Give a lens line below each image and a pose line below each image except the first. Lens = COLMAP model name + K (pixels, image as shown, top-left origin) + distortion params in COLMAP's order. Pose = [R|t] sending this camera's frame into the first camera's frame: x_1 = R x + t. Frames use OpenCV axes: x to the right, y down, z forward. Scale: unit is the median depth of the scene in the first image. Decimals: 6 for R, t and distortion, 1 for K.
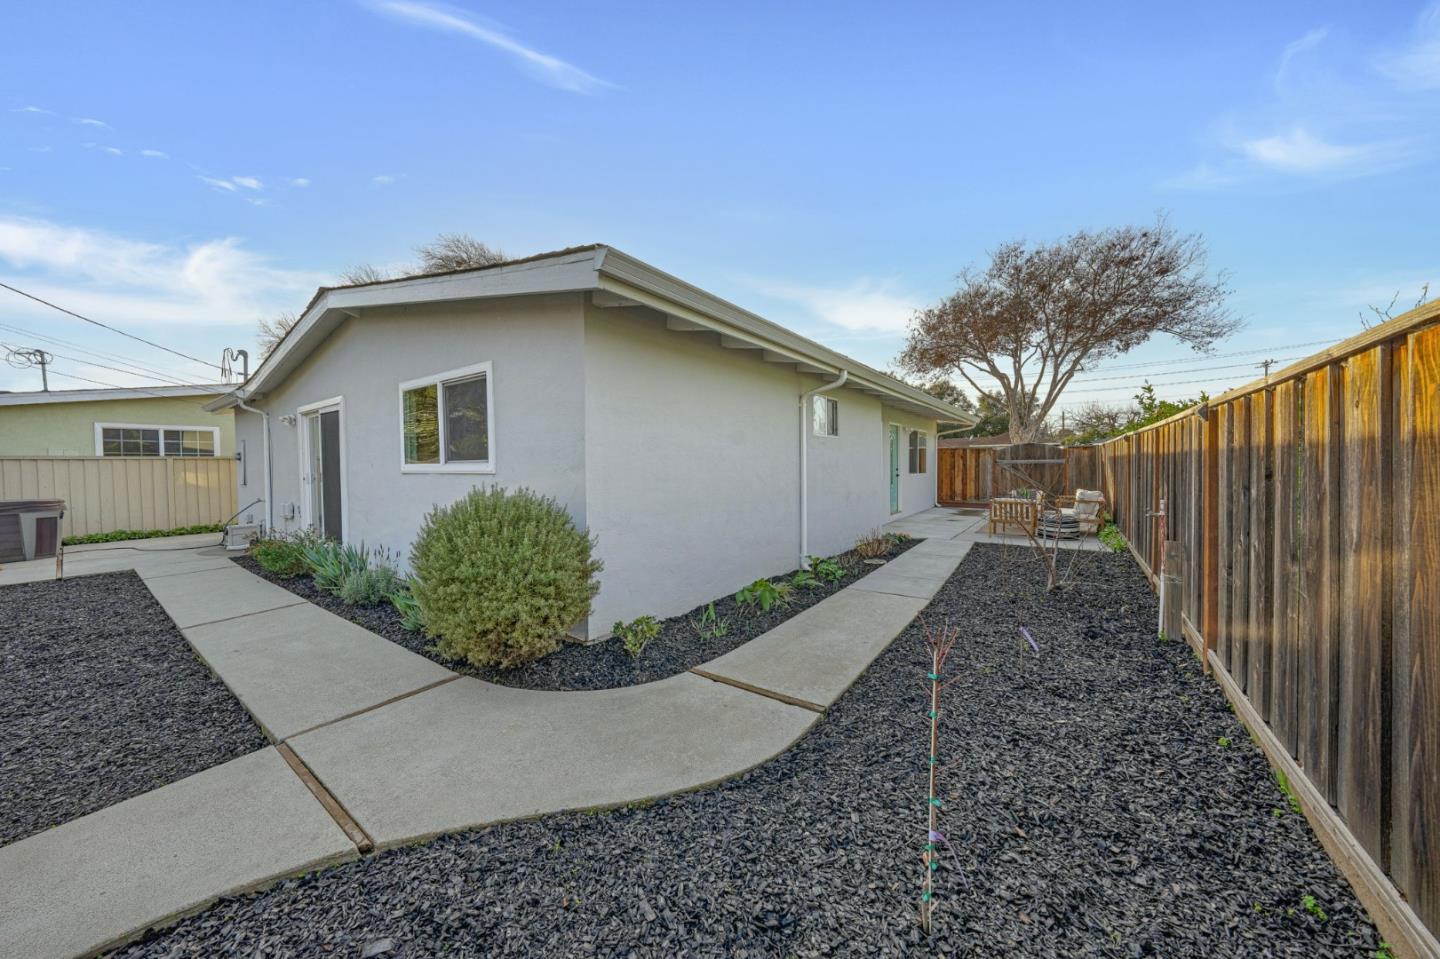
lens RADIAL K [[482.6, 0, 722.0], [0, 482.6, 485.4], [0, 0, 1]] dist [-0.002424, 0.000002]
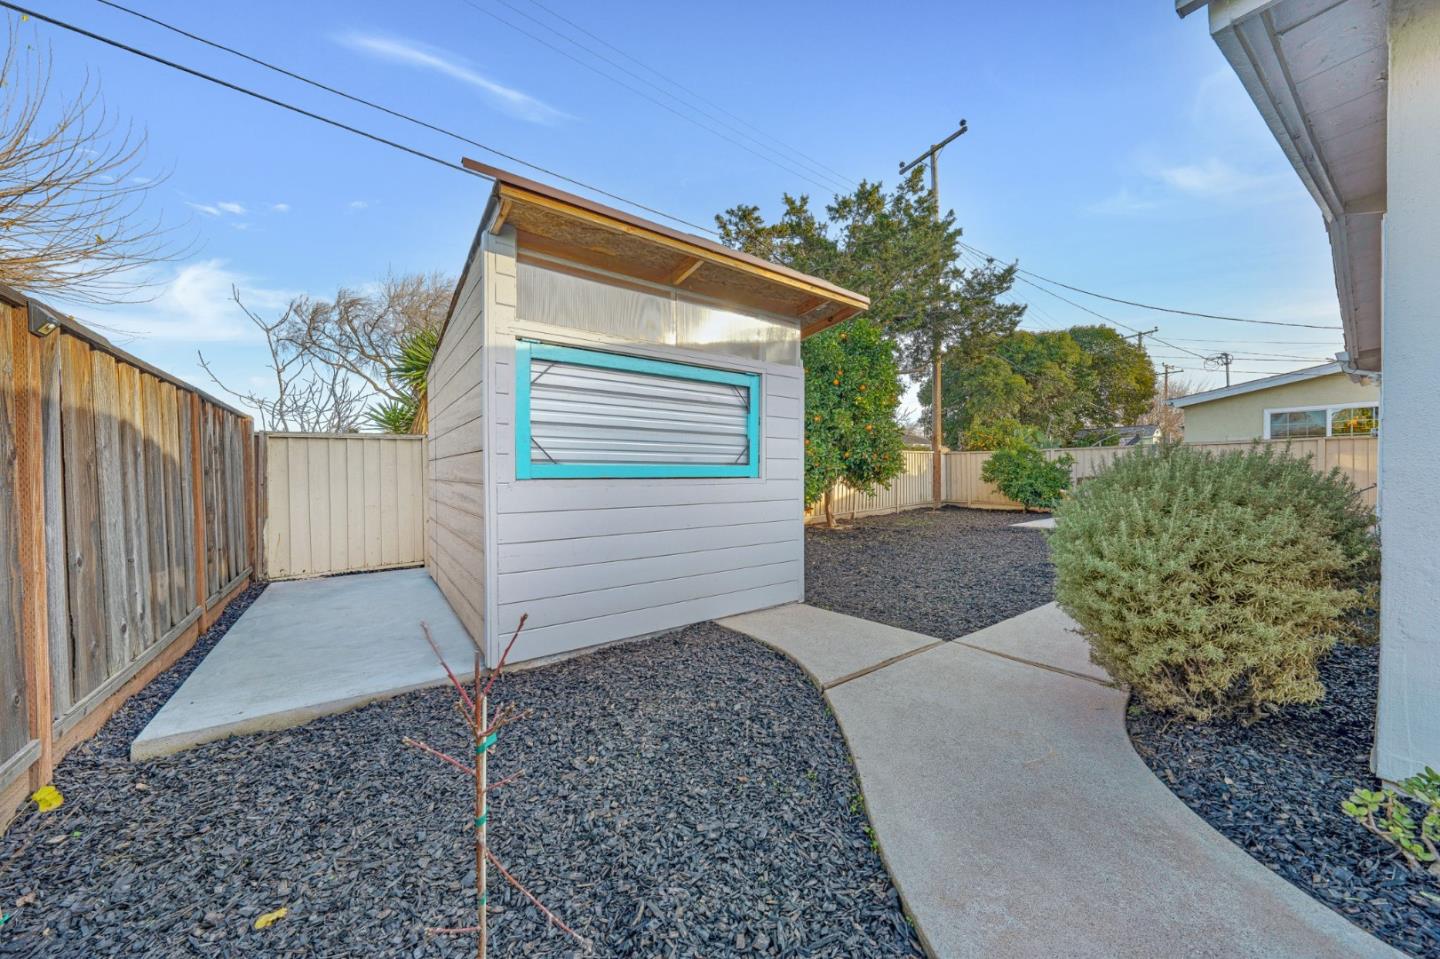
lens RADIAL K [[482.6, 0, 722.1], [0, 482.6, 478.7], [0, 0, 1]] dist [-0.002424, 0.000002]
pose [[-0.312884, 0.030339, -0.949307, 0.116961], [-0.026613, 0.998817, 0.040693, 0.015704], [0.949418, 0.037996, -0.311707, 0.196454]]
